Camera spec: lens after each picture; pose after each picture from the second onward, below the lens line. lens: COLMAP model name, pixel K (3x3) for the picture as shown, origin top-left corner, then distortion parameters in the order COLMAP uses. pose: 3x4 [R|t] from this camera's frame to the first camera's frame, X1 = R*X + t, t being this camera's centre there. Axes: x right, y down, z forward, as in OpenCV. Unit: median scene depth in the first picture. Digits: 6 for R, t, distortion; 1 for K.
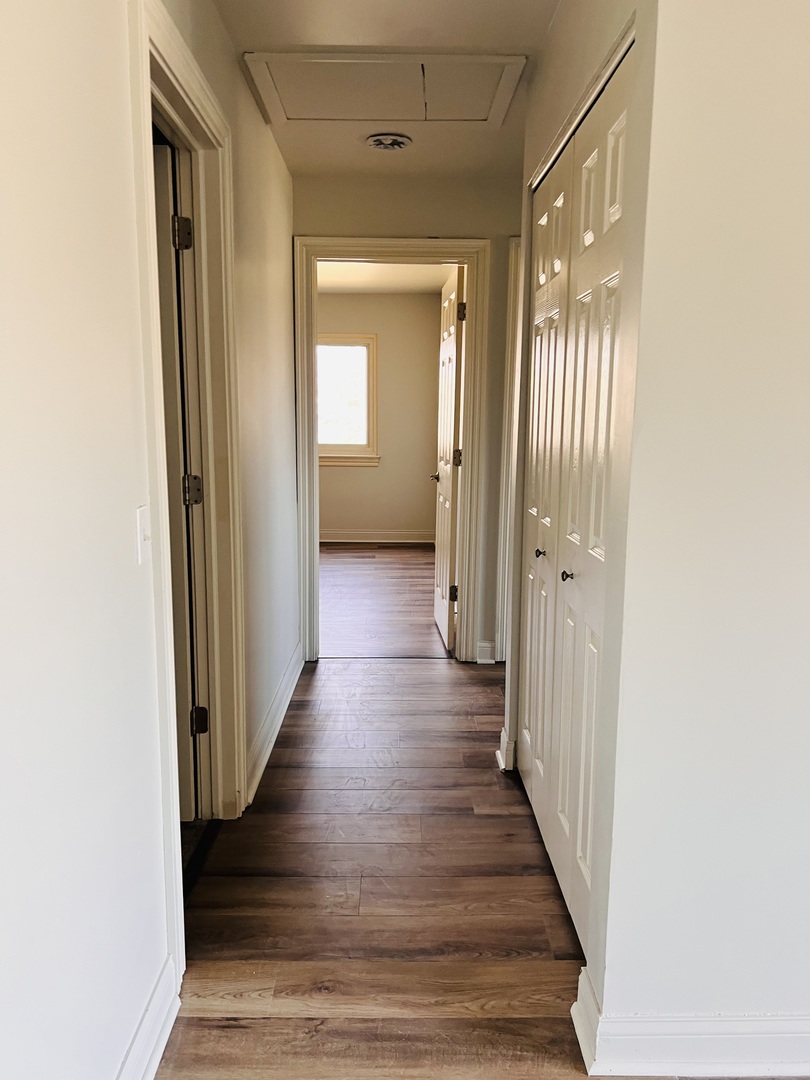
lens RADIAL K [[808.8, 0, 405.0], [0, 808.8, 540.0], [0, 0, 1]] dist [0.000110, -0.000047]
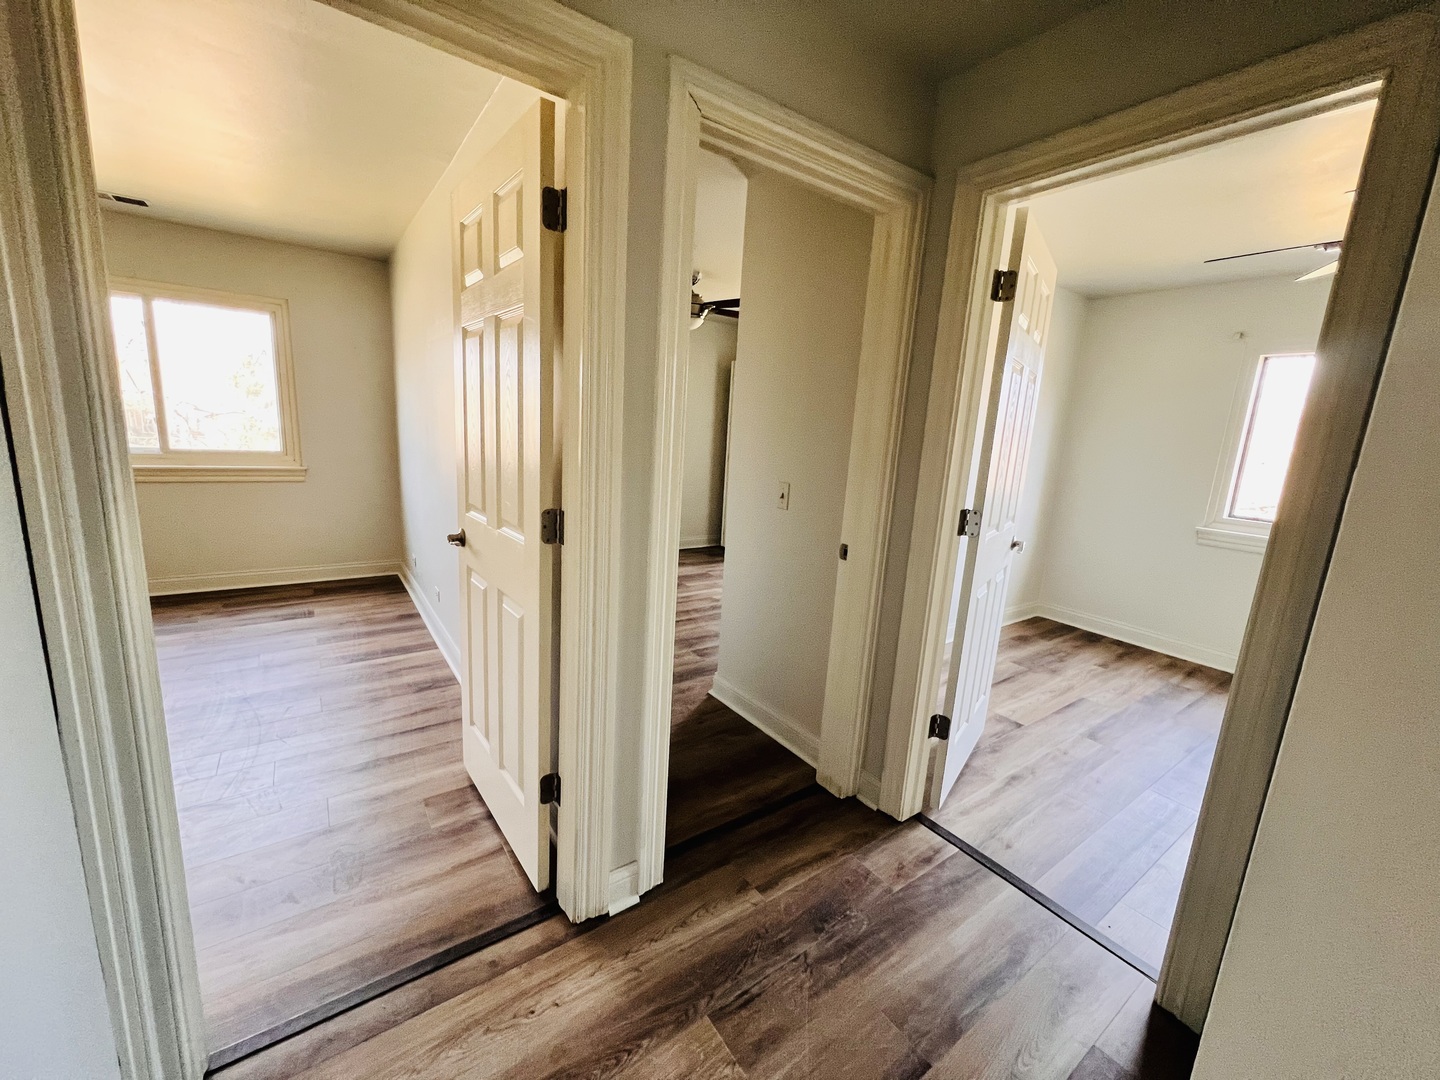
lens RADIAL K [[576.5, 0, 720.0], [0, 576.5, 540.0], [0, 0, 1]] dist [-0.000609, -0.000050]
pose [[0.819801, -0.065830, 0.568852, -0.030679], [0.035253, 0.997288, 0.064605, -0.071164], [-0.571563, -0.032910, 0.819898, 0.425430]]
